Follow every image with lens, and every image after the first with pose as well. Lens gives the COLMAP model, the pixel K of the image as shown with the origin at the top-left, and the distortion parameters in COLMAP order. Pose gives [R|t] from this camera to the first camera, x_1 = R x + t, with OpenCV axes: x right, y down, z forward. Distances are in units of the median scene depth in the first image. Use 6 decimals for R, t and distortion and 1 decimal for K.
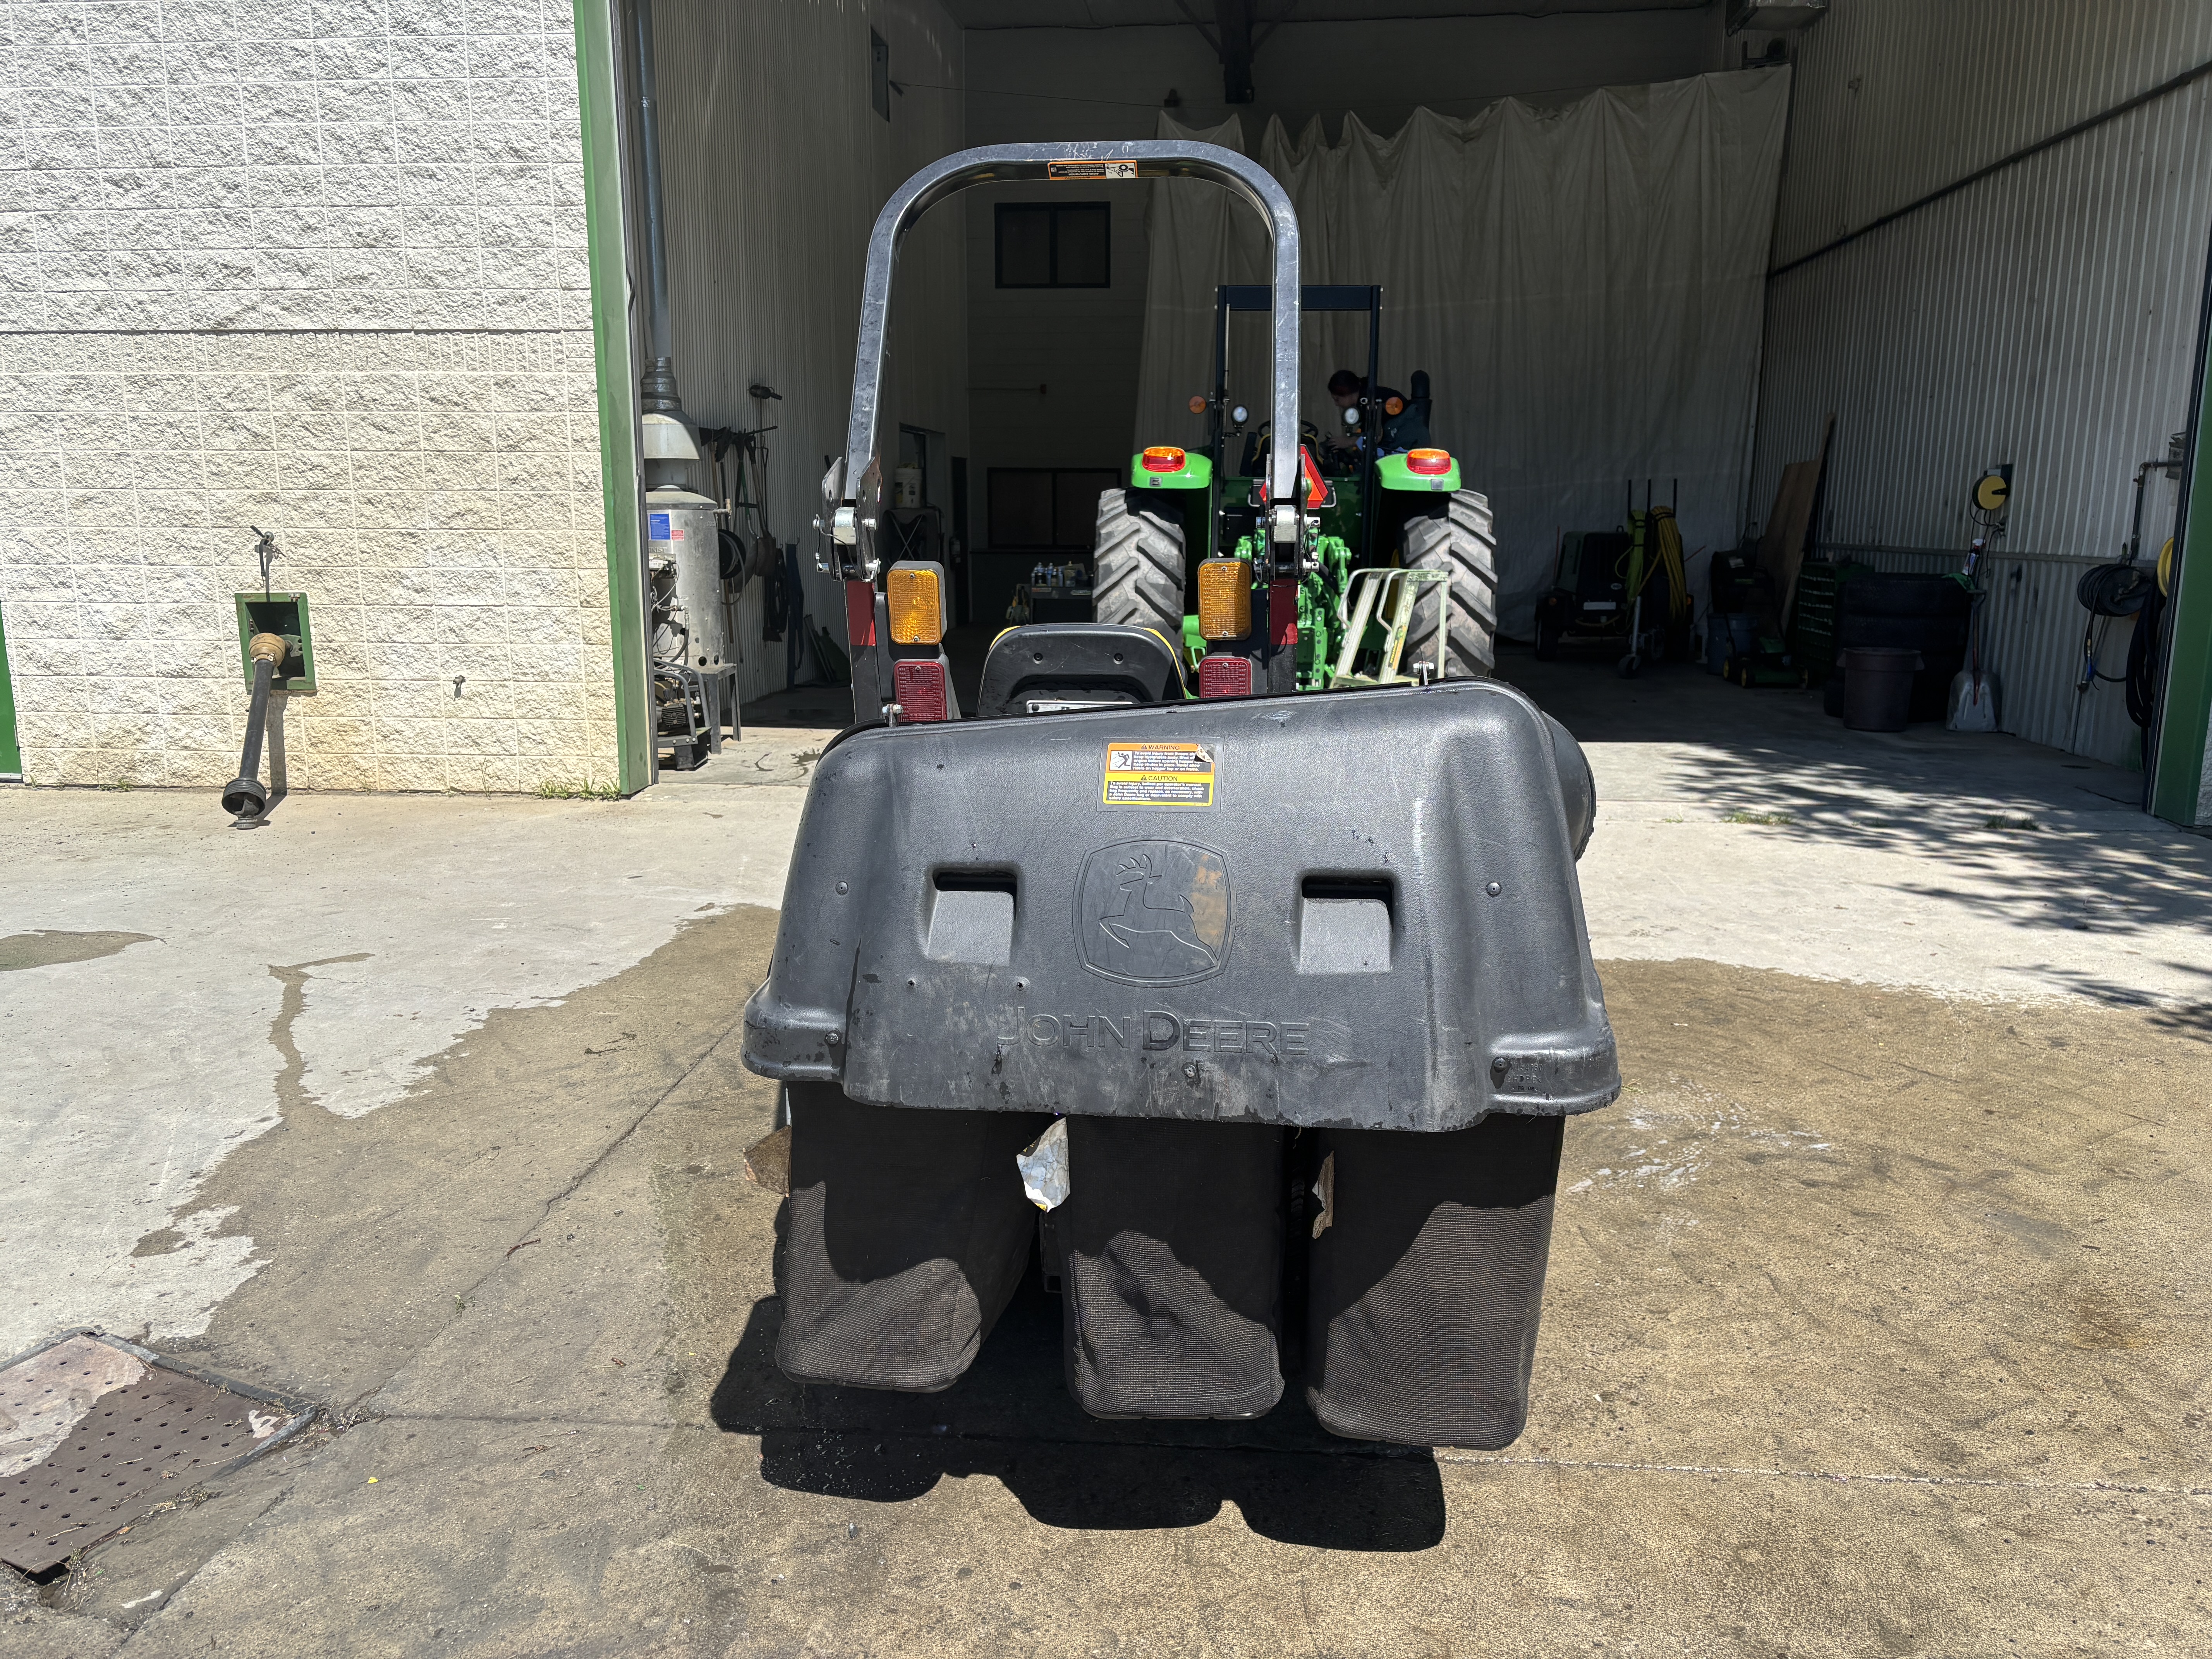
lens RADIAL K [[1672.9, 0, 1112.9], [0, 1672.9, 821.6], [0, 0, 1]] dist [0.043935, -0.033211]
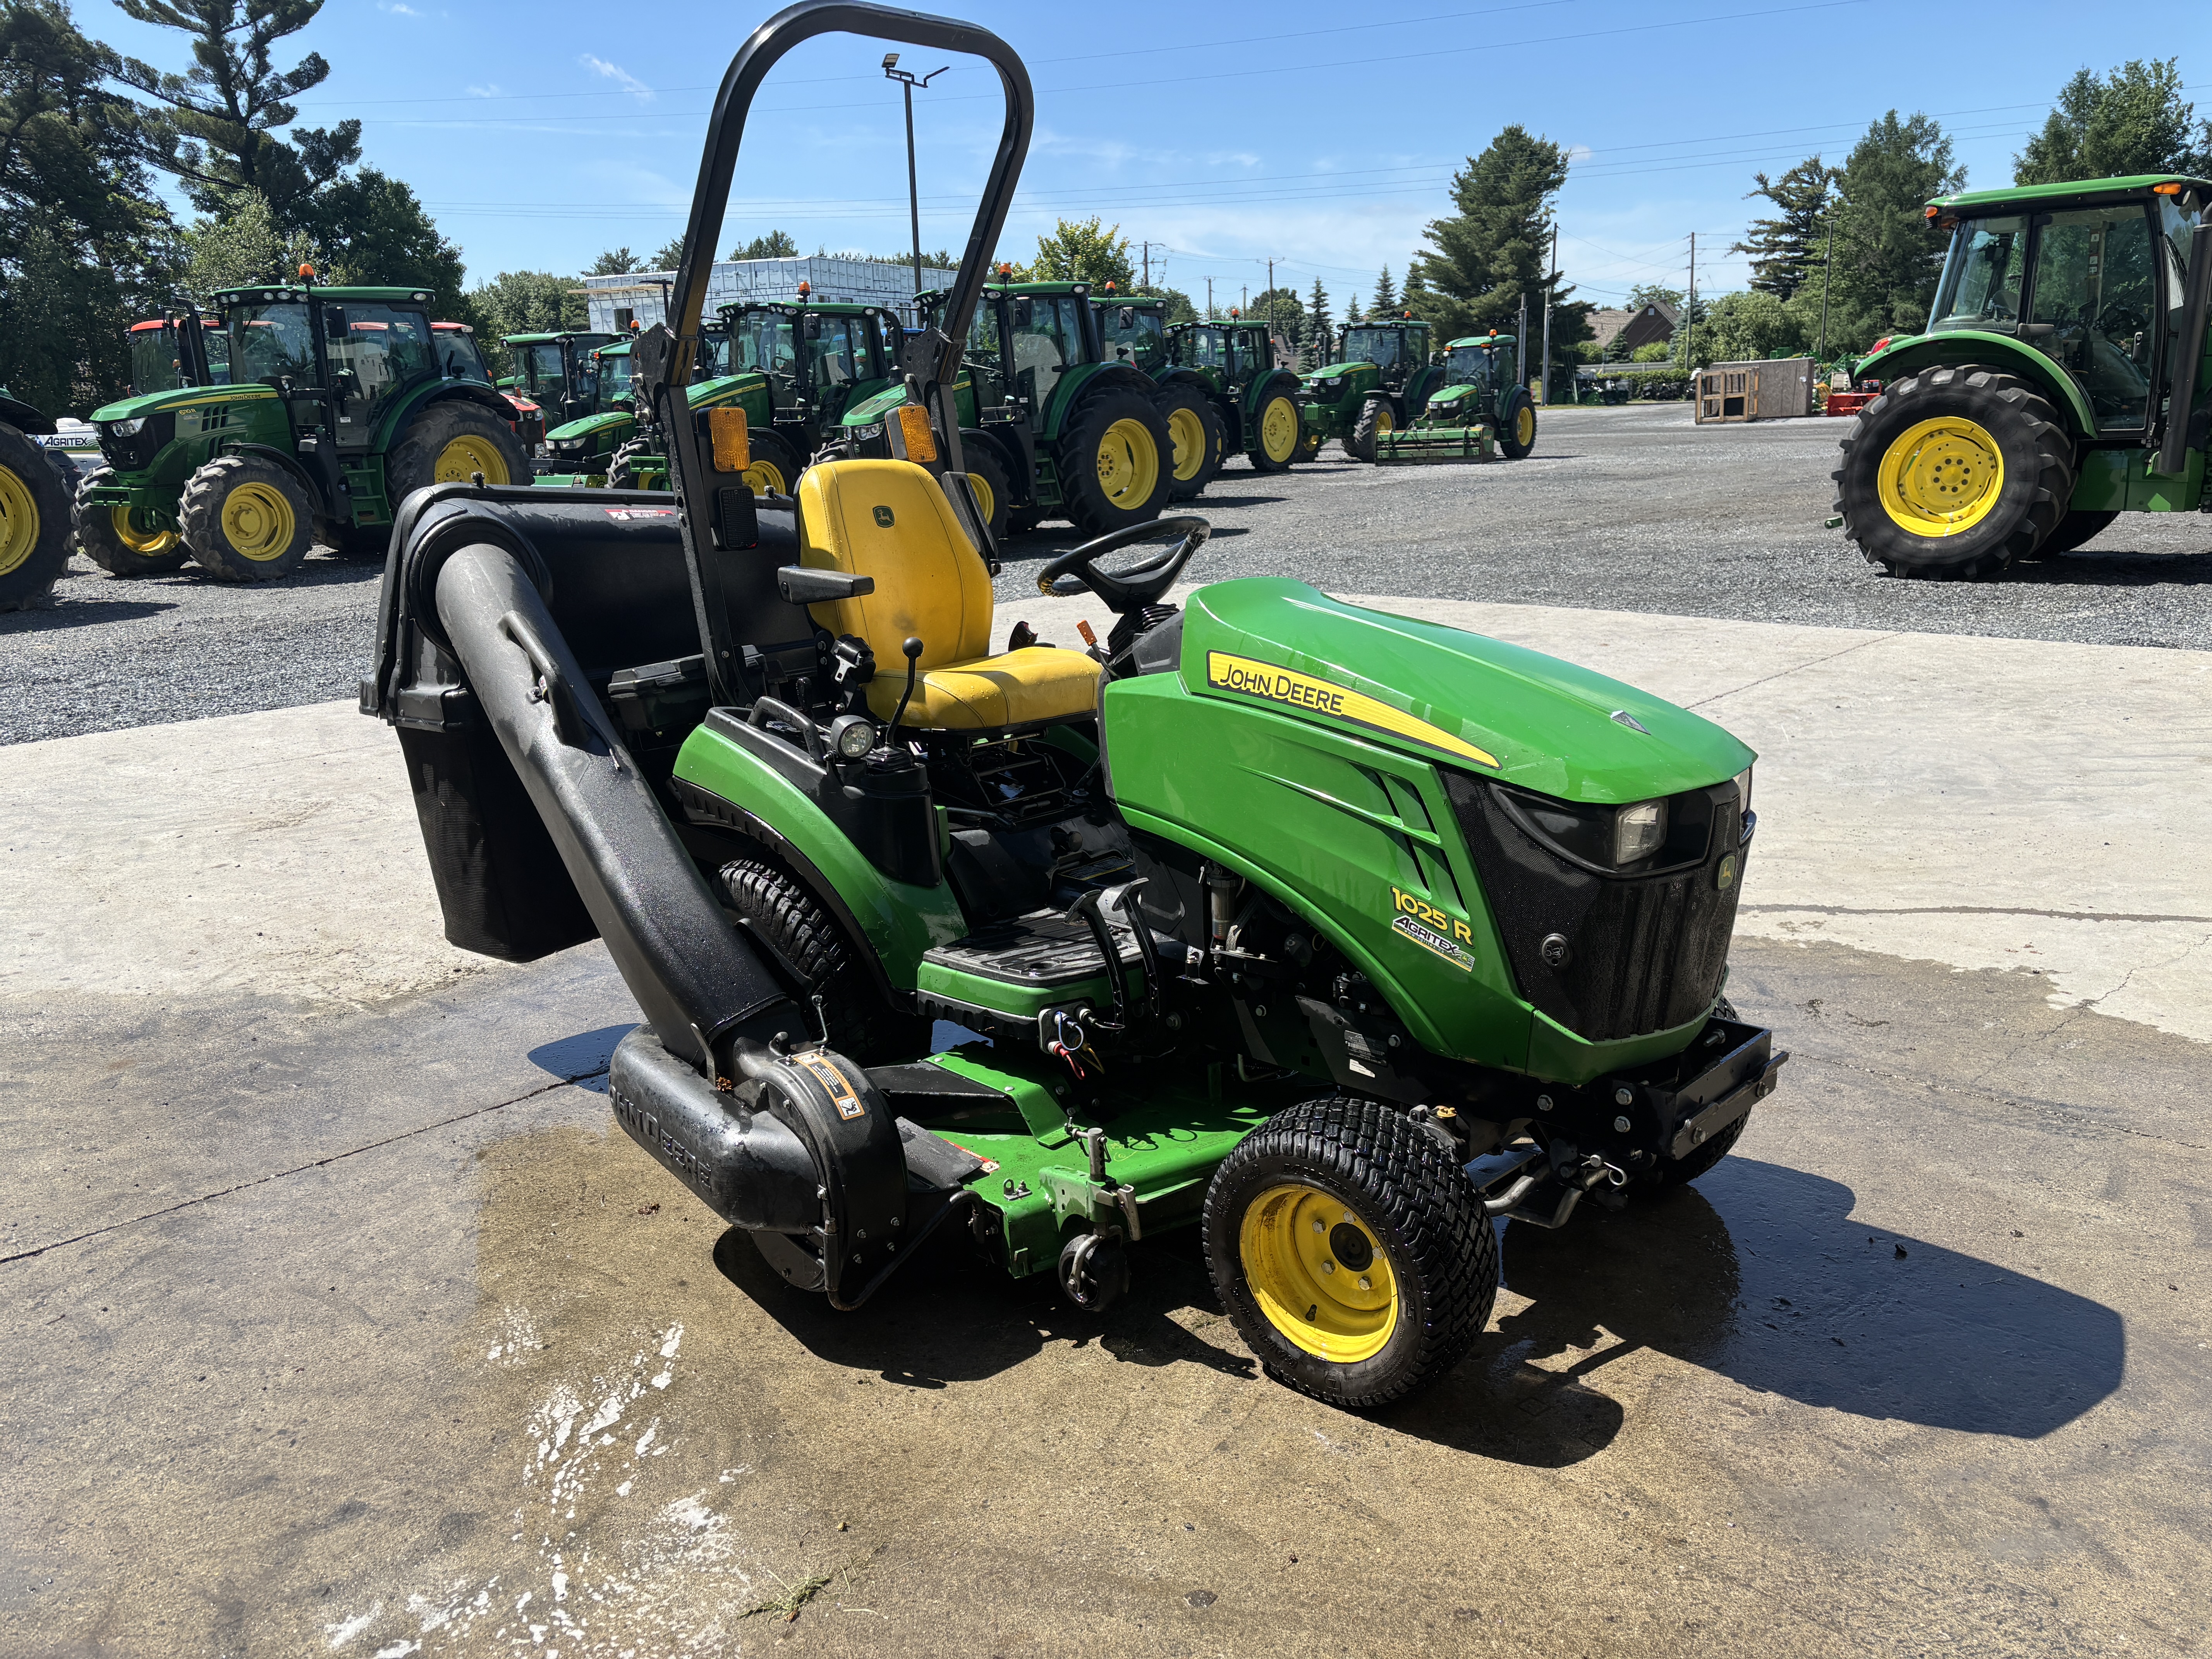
lens RADIAL K [[1672.9, 0, 1104.5], [0, 1672.9, 822.5], [0, 0, 1]] dist [0.043935, -0.033211]
pose [[-0.632522, 0.207784, -0.746151, 0.575684], [-0.109165, 0.929813, 0.351469, -0.223525], [0.766811, 0.303766, -0.565444, 1.317803]]
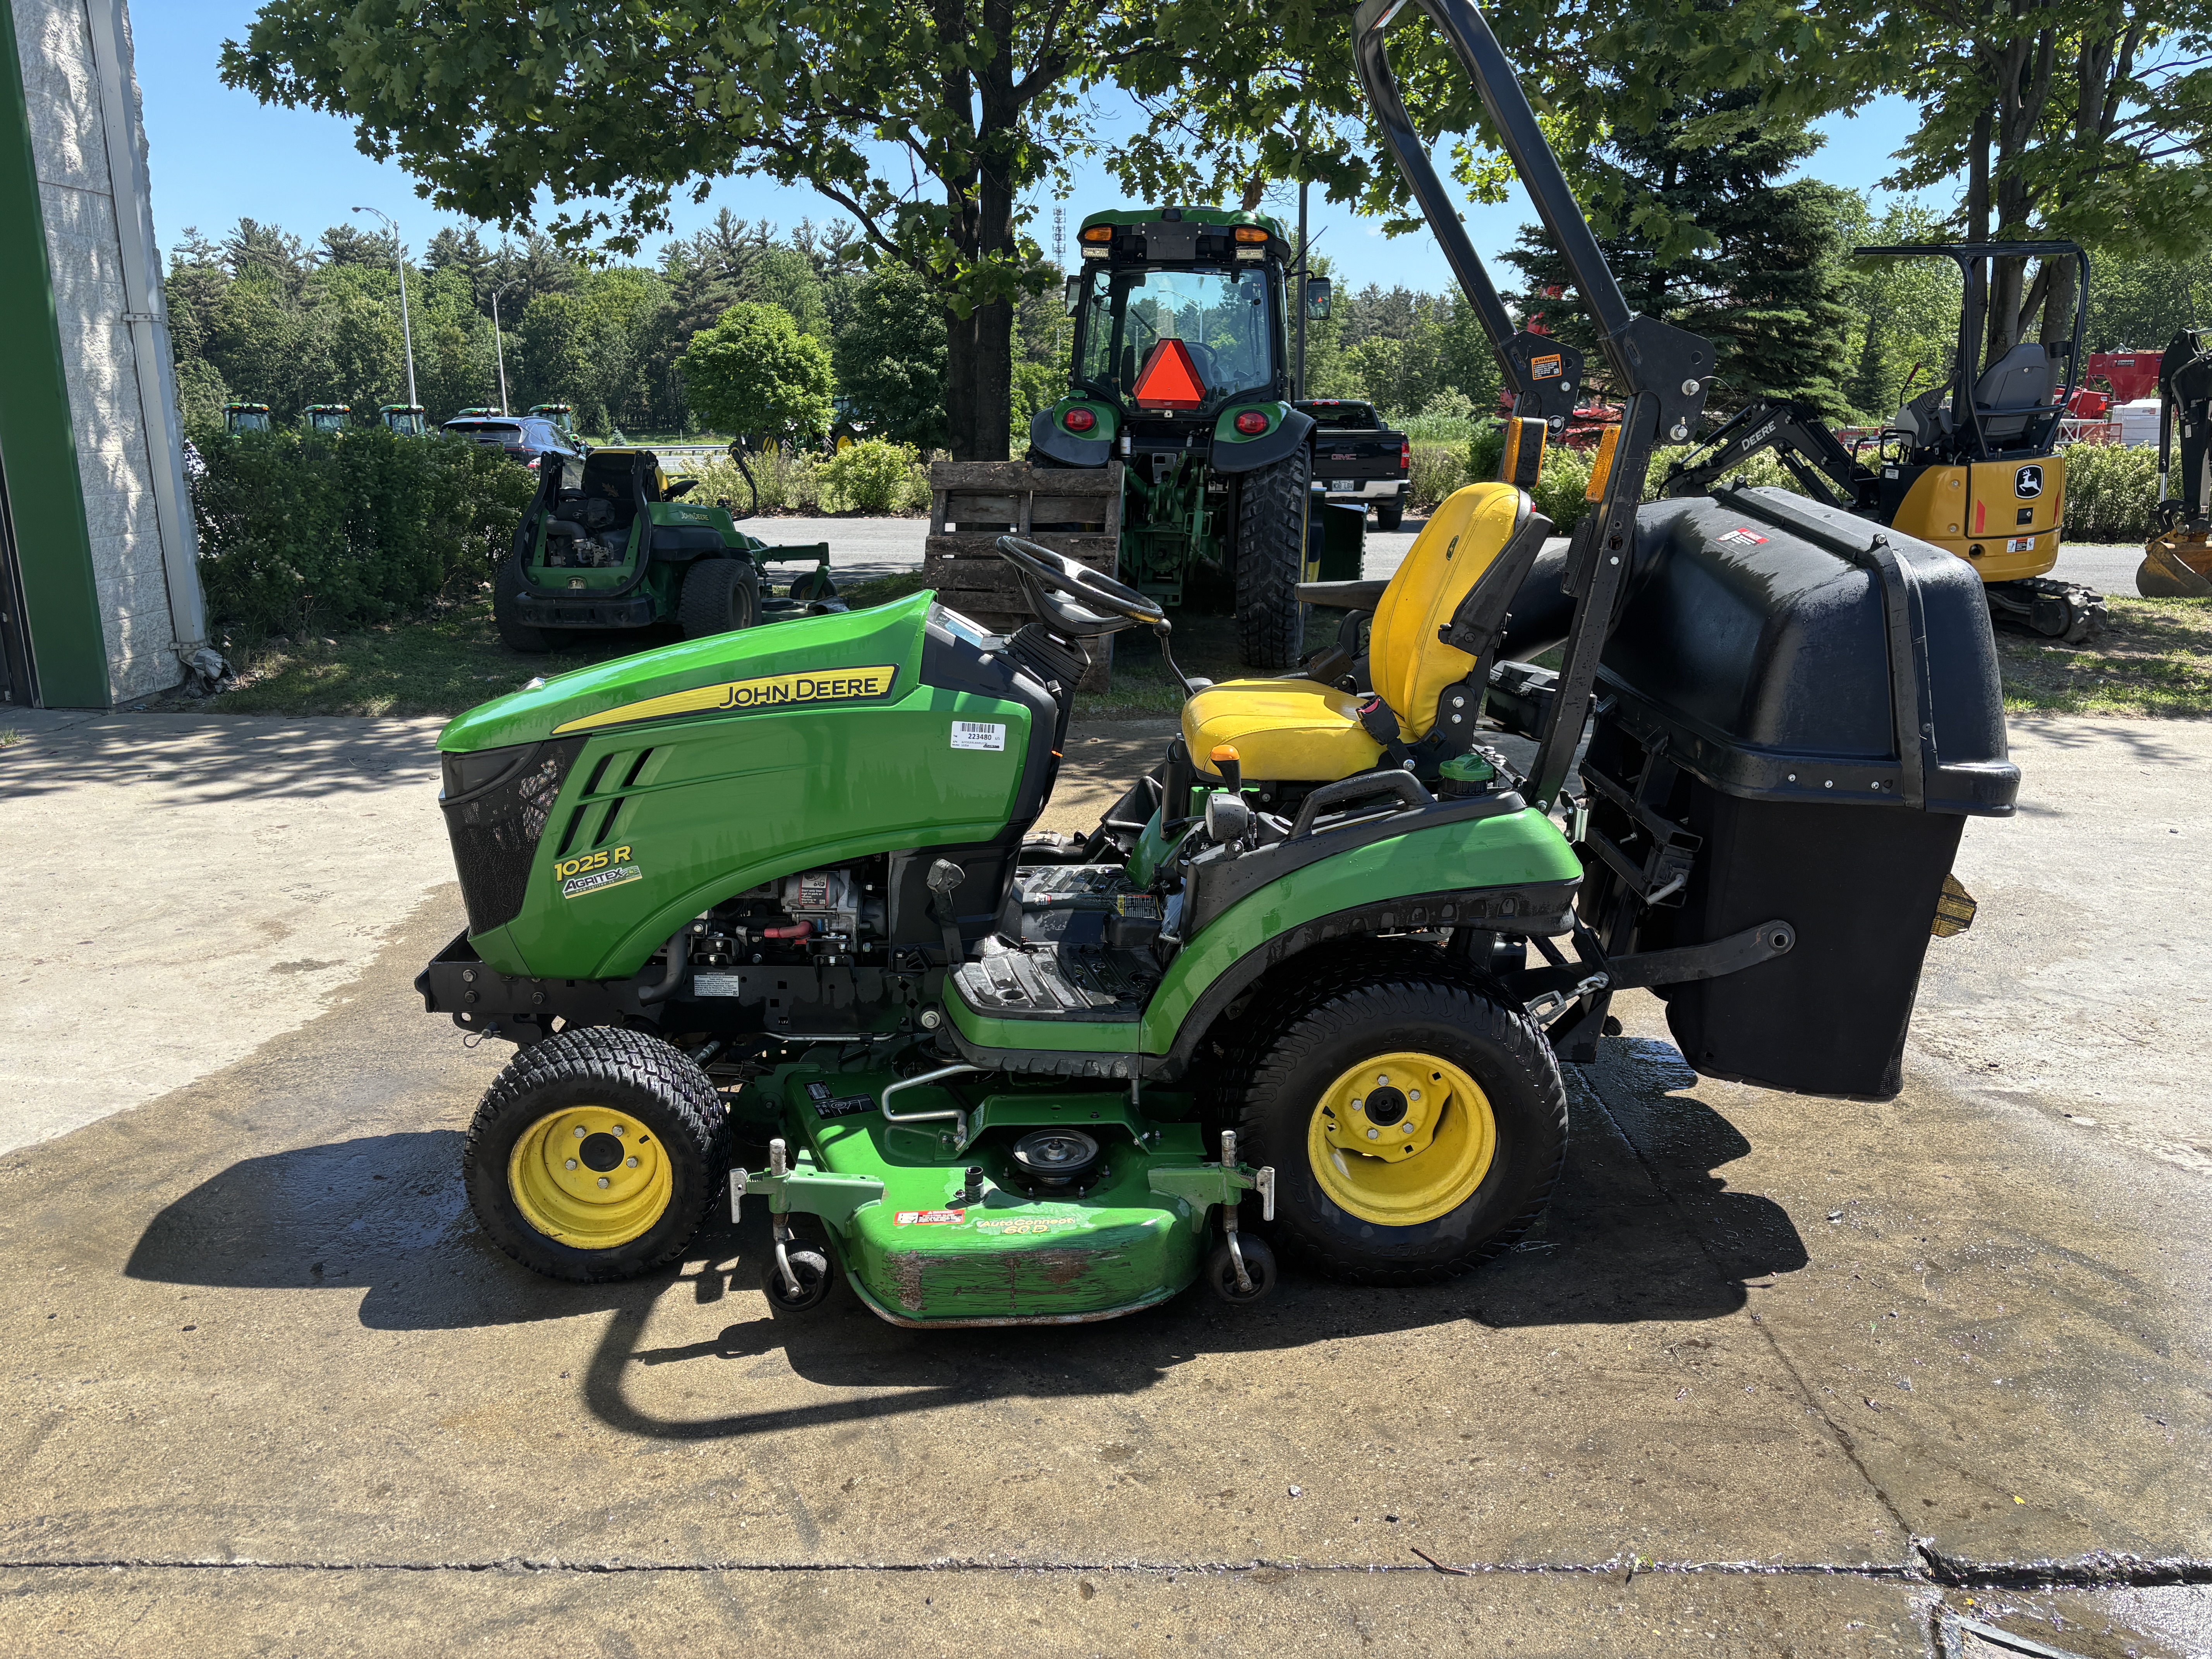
lens RADIAL K [[1672.9, 0, 1117.2], [0, 1672.9, 841.2], [0, 0, 1]] dist [0.043935, -0.033211]
pose [[-0.111029, -0.254101, 0.960784, -0.731316], [0.175007, 0.946654, 0.270588, -0.160973], [-0.978287, 0.198187, -0.060637, 0.924257]]
